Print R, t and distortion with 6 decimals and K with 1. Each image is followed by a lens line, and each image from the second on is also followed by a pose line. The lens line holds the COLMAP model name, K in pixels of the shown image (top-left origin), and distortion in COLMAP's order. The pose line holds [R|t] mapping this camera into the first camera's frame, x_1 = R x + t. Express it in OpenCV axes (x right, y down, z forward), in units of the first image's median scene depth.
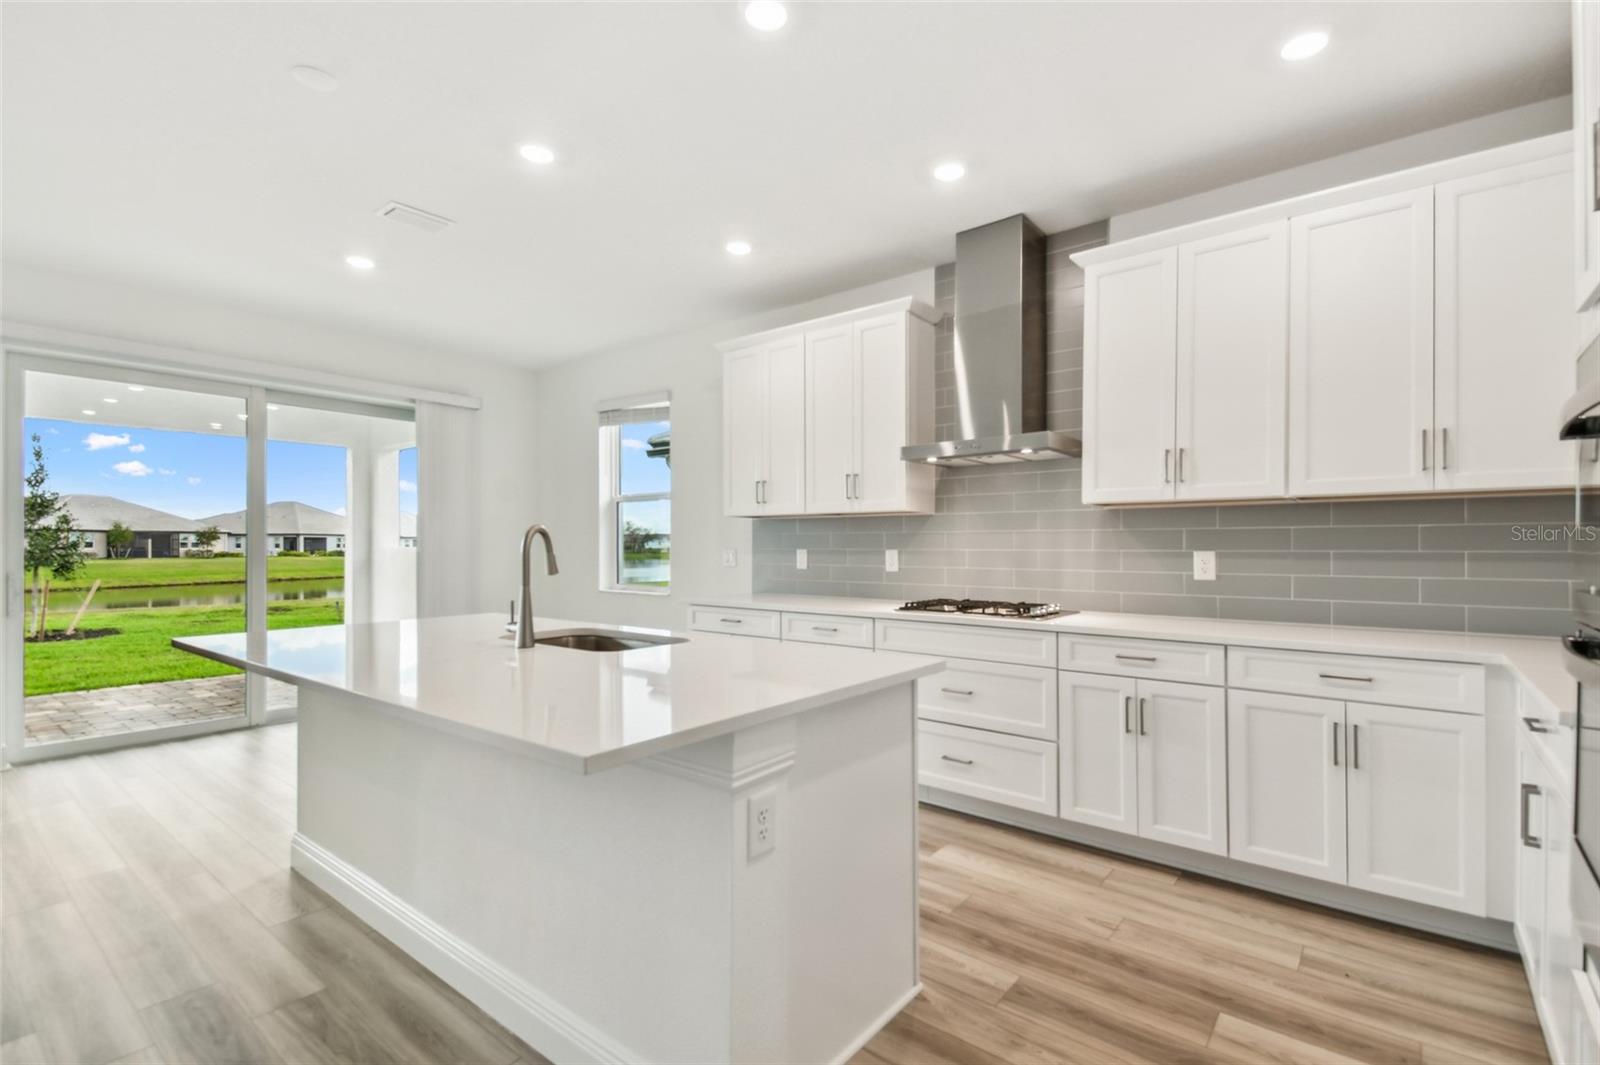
lens RADIAL K [[729.9, 0, 819.3], [0, 729.9, 544.0], [0, 0, 1]] dist [0.044217, -0.020865]
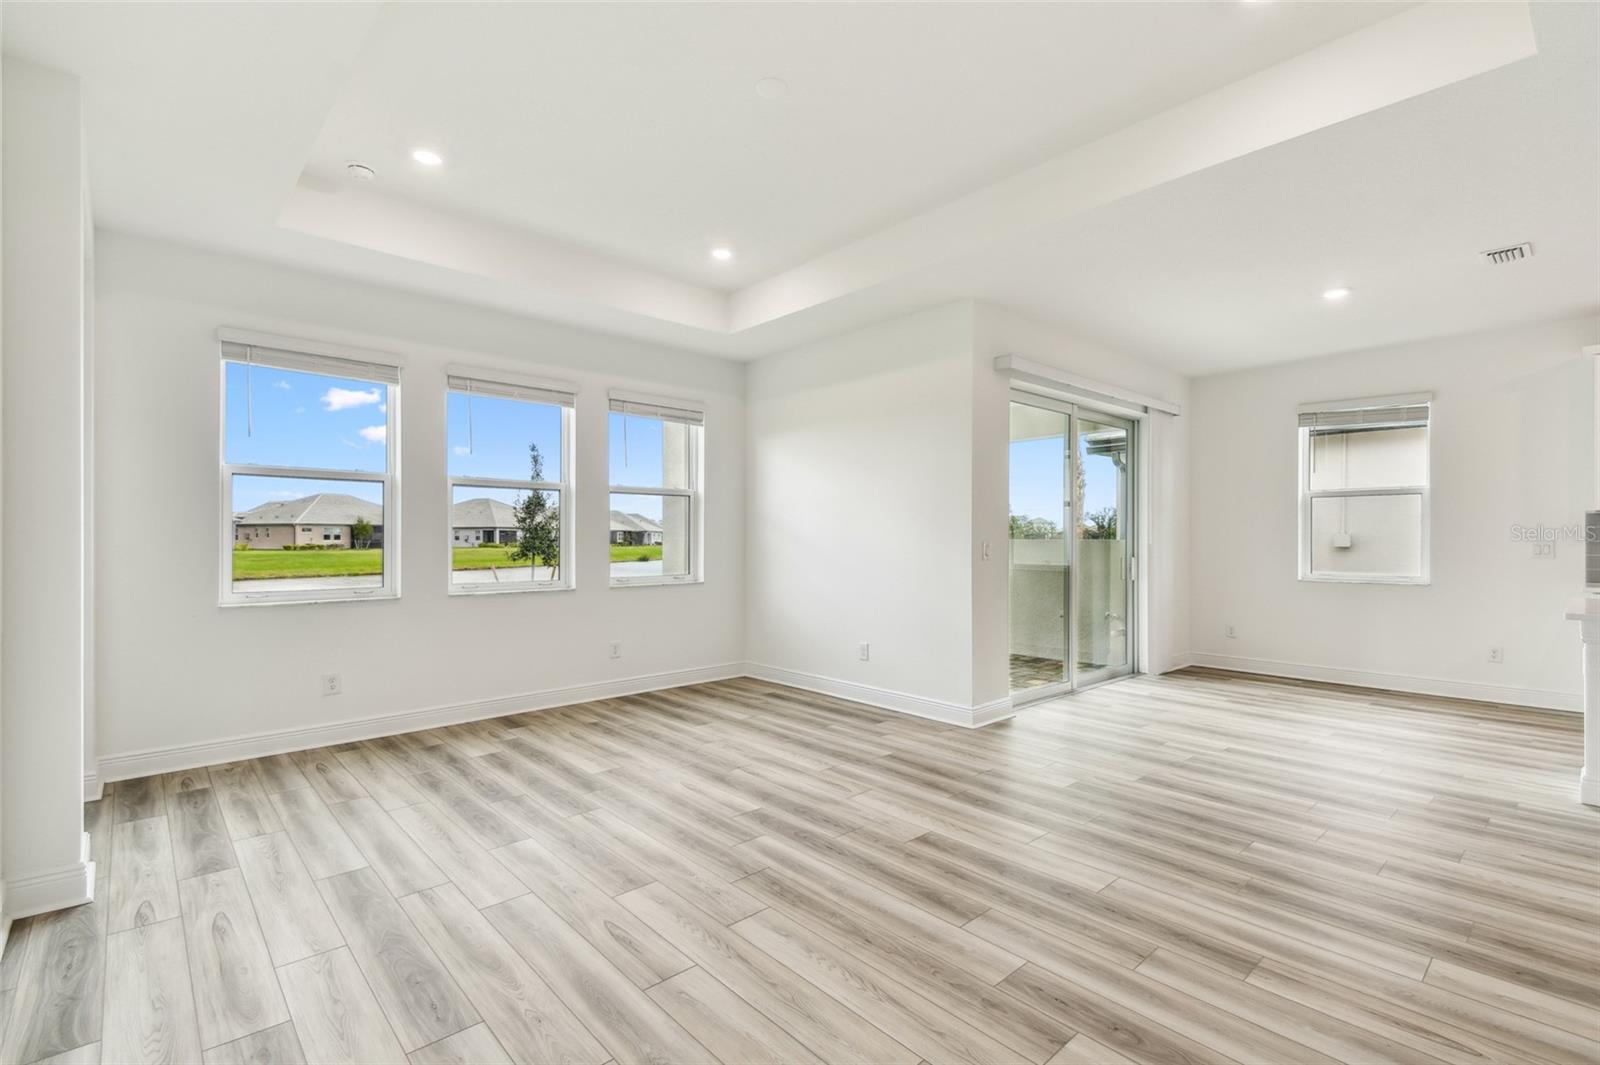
lens RADIAL K [[729.9, 0, 811.5], [0, 729.9, 543.3], [0, 0, 1]] dist [0.044217, -0.020865]
pose [[0.988028, 0.001616, -0.154266, -0.989862], [-0.000185, 0.999957, 0.009287, -0.001261], [0.154274, -0.009147, 0.987986, -0.217210]]
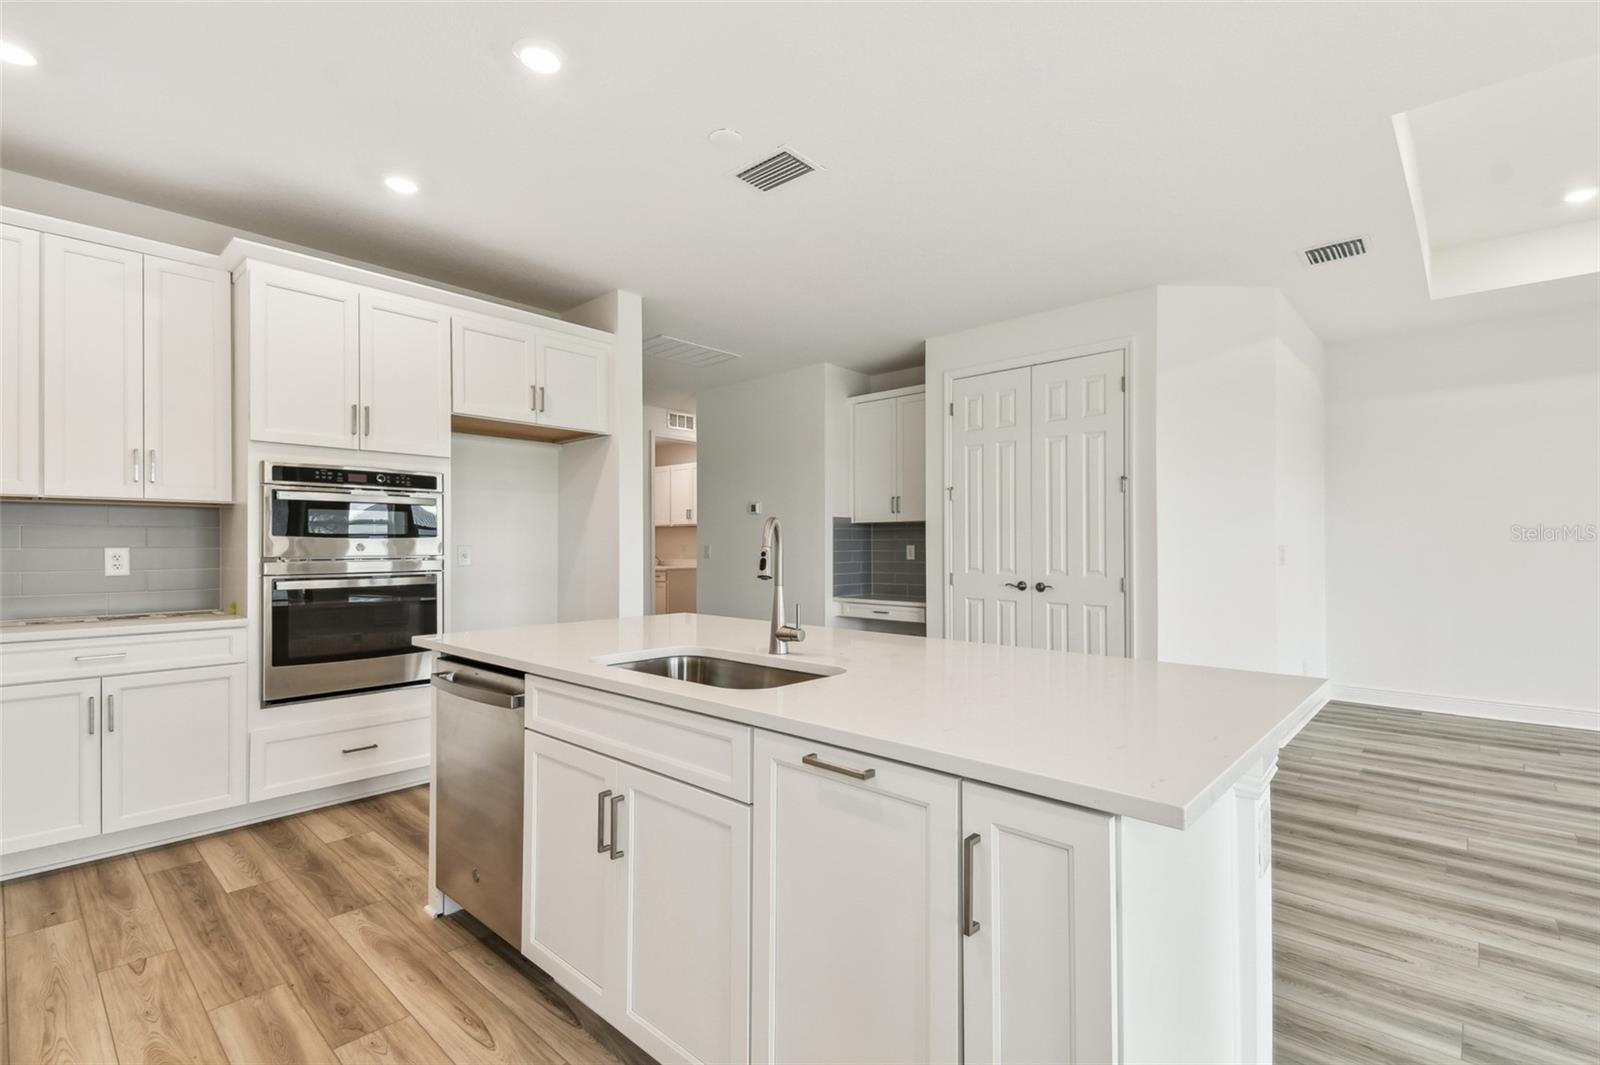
lens RADIAL K [[729.9, 0, 821.4], [0, 729.9, 538.5], [0, 0, 1]] dist [0.044217, -0.020865]
pose [[-0.998044, 0.000762, 0.062513, -0.234642], [0.000060, 0.999937, -0.011229, 0.003250], [-0.062518, -0.011203, -0.997981, 0.877499]]
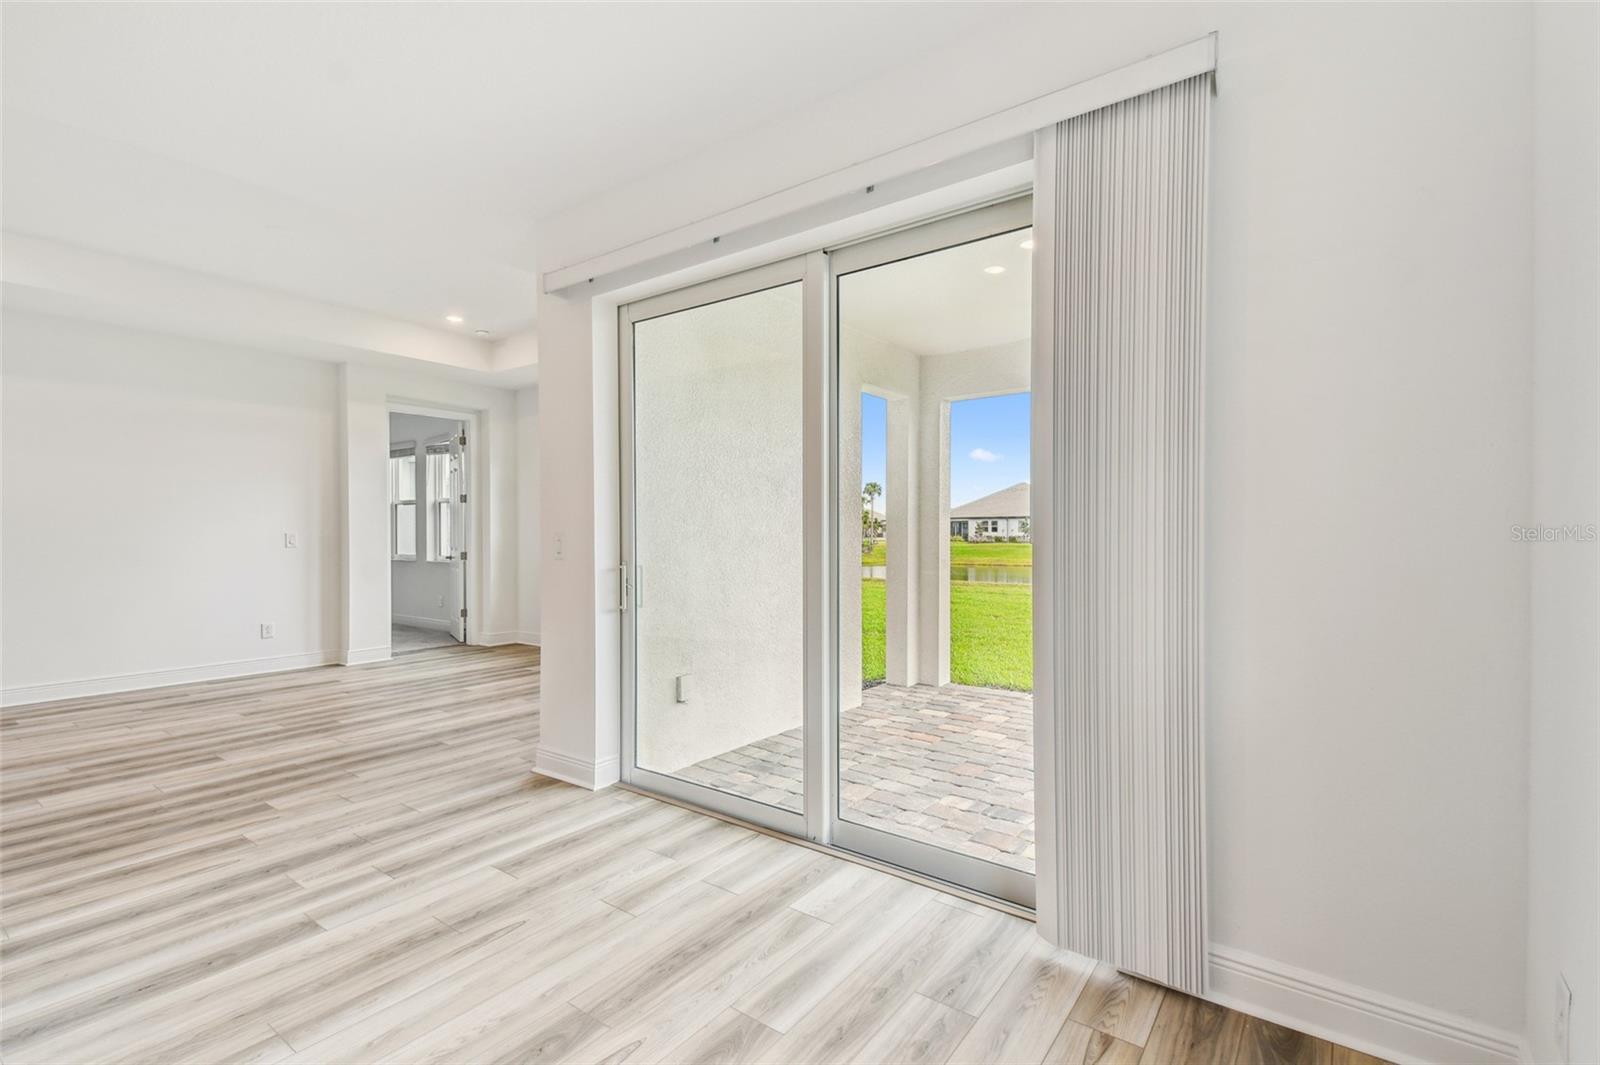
lens RADIAL K [[729.9, 0, 799.6], [0, 729.9, 535.7], [0, 0, 1]] dist [0.044217, -0.020865]
pose [[0.030497, 0.004277, -0.999526, -0.187939], [0.003201, 0.999985, 0.004377, 0.004572], [0.999530, -0.003333, 0.030483, 0.973158]]
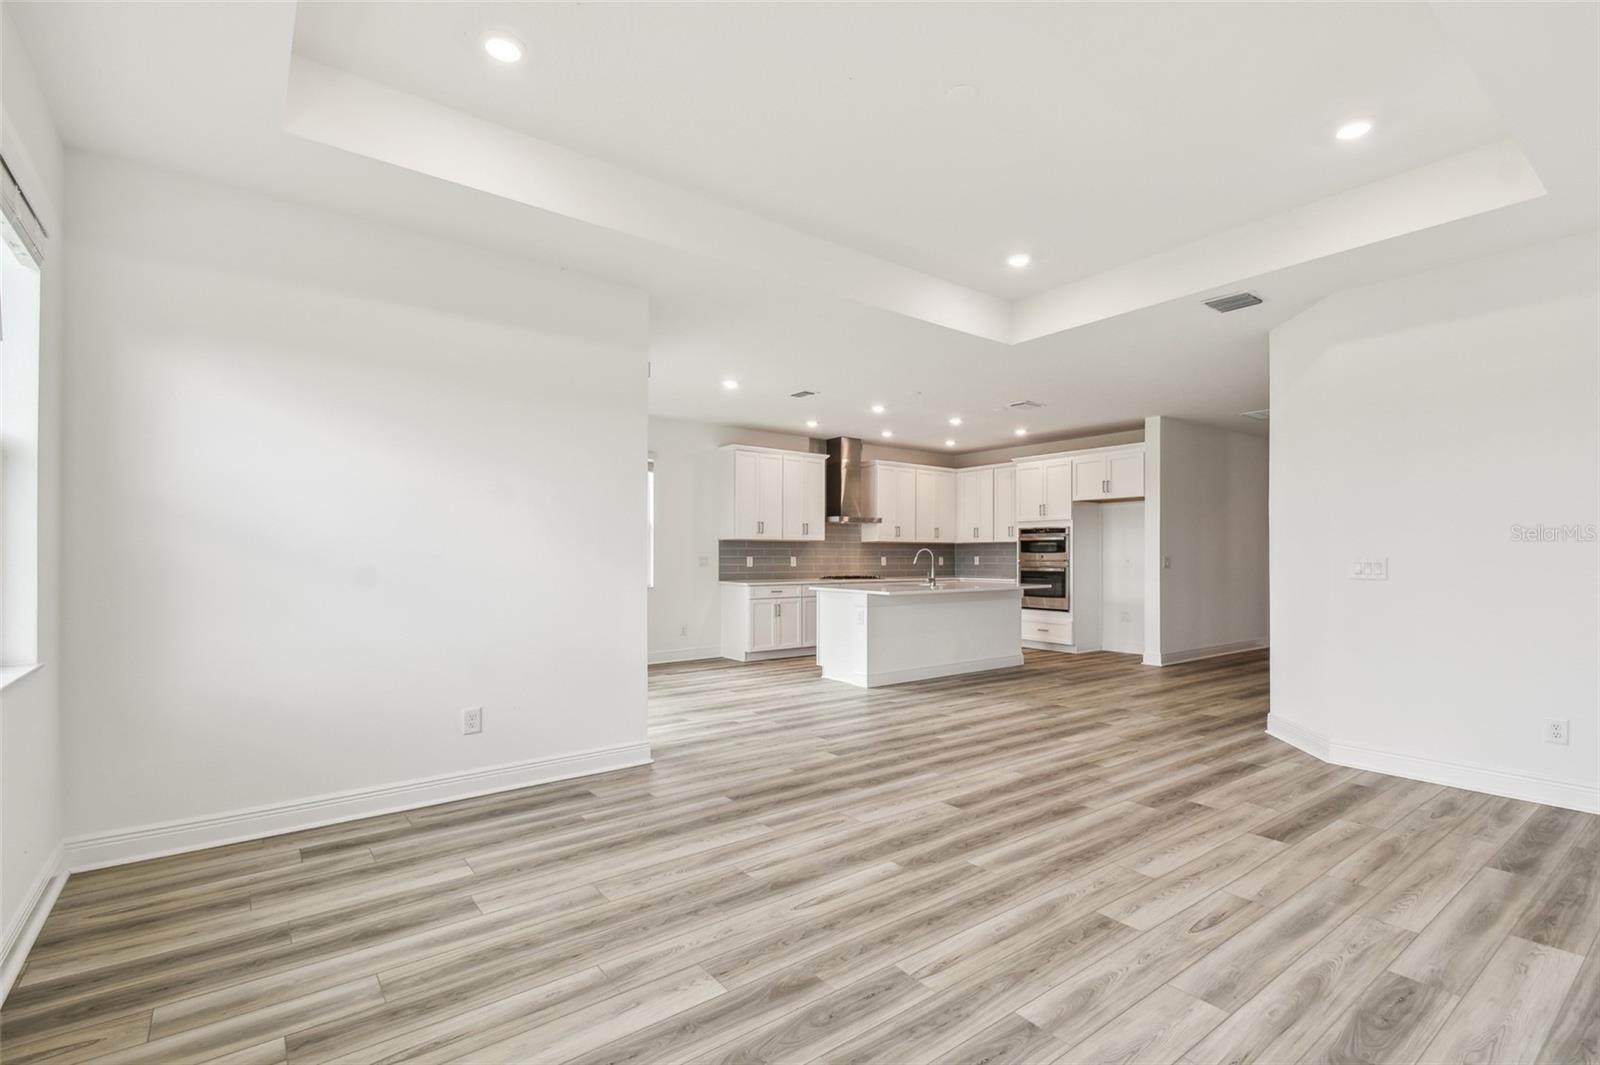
lens RADIAL K [[729.9, 0, 807.5], [0, 729.9, 540.7], [0, 0, 1]] dist [0.044217, -0.020865]
pose [[0.238600, 0.018043, 0.970950, -1.721555], [-0.003138, 0.999836, -0.017809, -0.001272], [-0.971113, 0.001202, 0.238618, 0.349105]]
